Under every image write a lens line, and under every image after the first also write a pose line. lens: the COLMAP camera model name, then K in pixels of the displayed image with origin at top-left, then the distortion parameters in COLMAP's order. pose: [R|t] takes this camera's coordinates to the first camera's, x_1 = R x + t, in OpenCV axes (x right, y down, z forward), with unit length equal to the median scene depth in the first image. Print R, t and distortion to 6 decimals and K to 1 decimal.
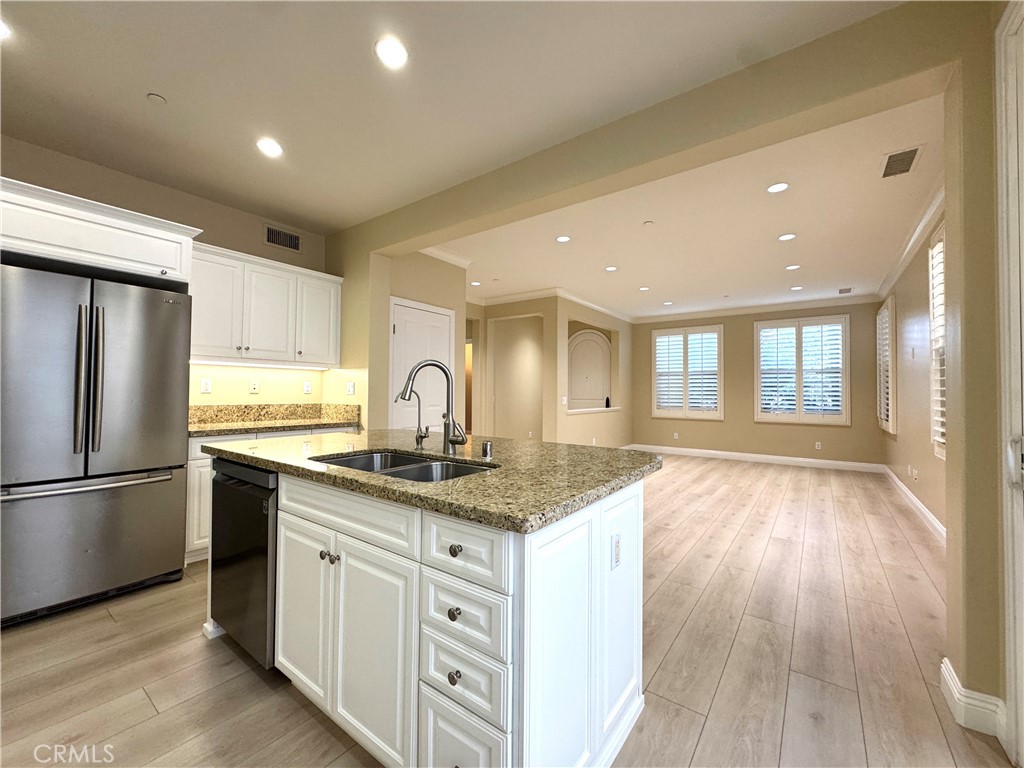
lens RADIAL K [[413.7, 0, 511.9], [0, 413.7, 383.3], [0, 0, 1]] dist [-0.001570, 0.000399]
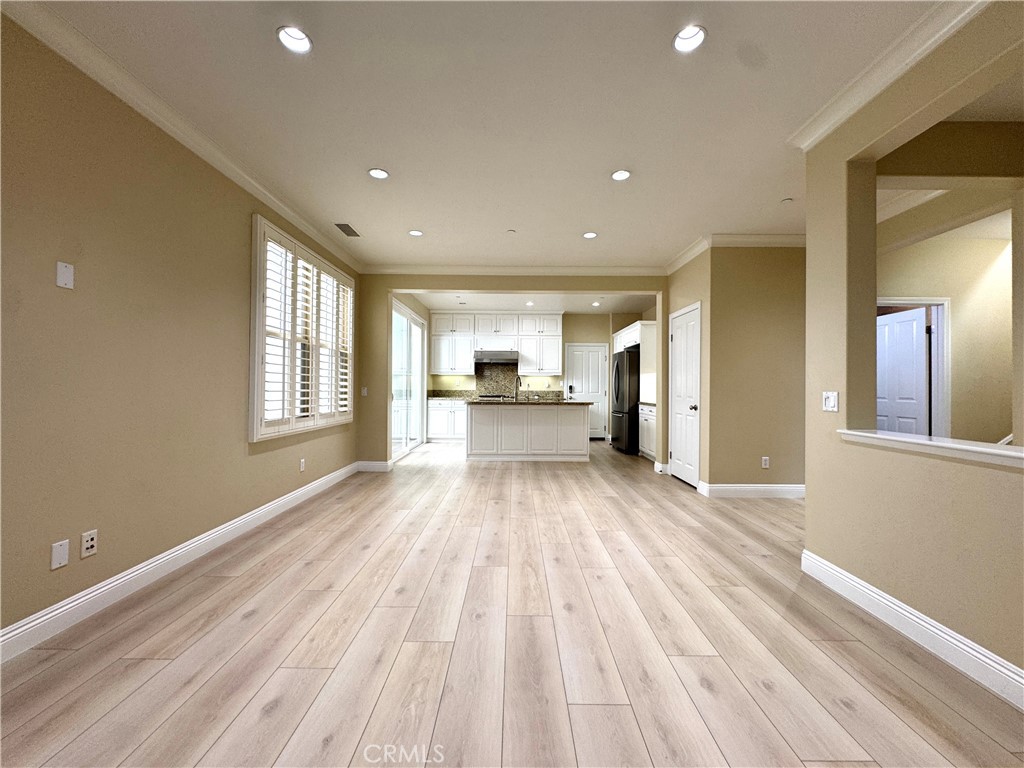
lens RADIAL K [[413.7, 0, 513.4], [0, 413.7, 383.3], [0, 0, 1]] dist [-0.001570, 0.000399]
pose [[-0.803442, -0.020537, -0.595028, 1.103375], [-0.001446, 0.999469, -0.032545, 0.071288], [0.595381, -0.025288, -0.803045, 2.120131]]
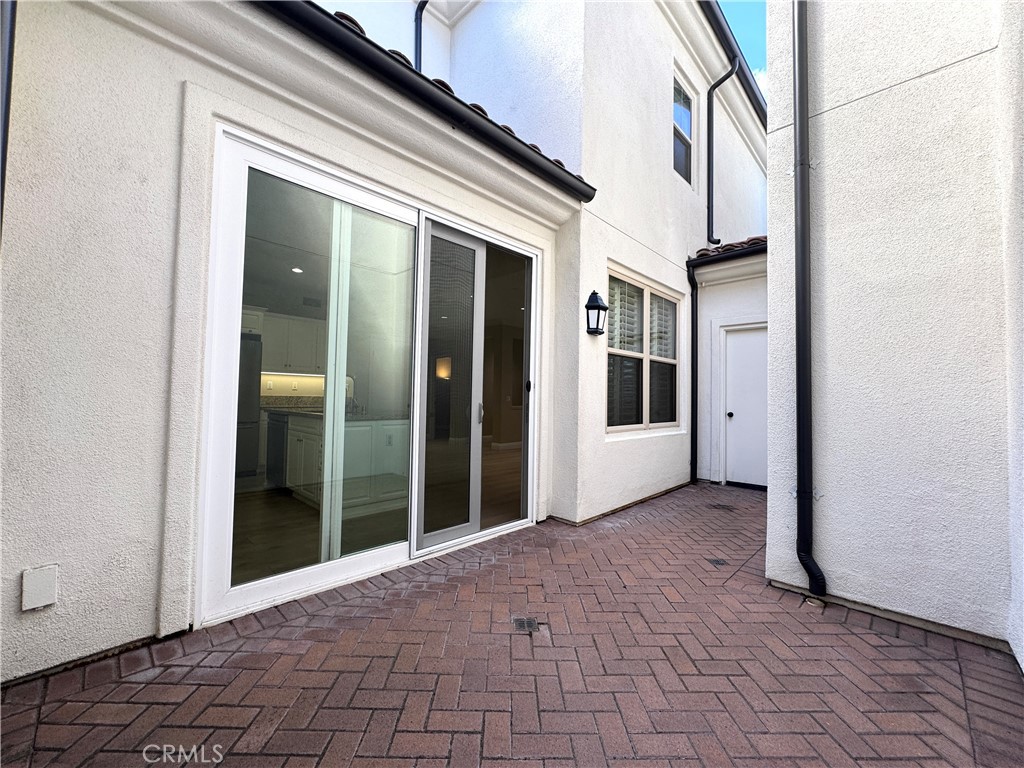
lens RADIAL K [[413.7, 0, 509.8], [0, 413.7, 384.7], [0, 0, 1]] dist [-0.001570, 0.000399]
pose [[0.992363, 0.010214, -0.122932, 0.574820], [-0.011758, 0.999861, -0.011838, 0.012660], [0.122794, 0.013193, 0.992345, -0.727816]]
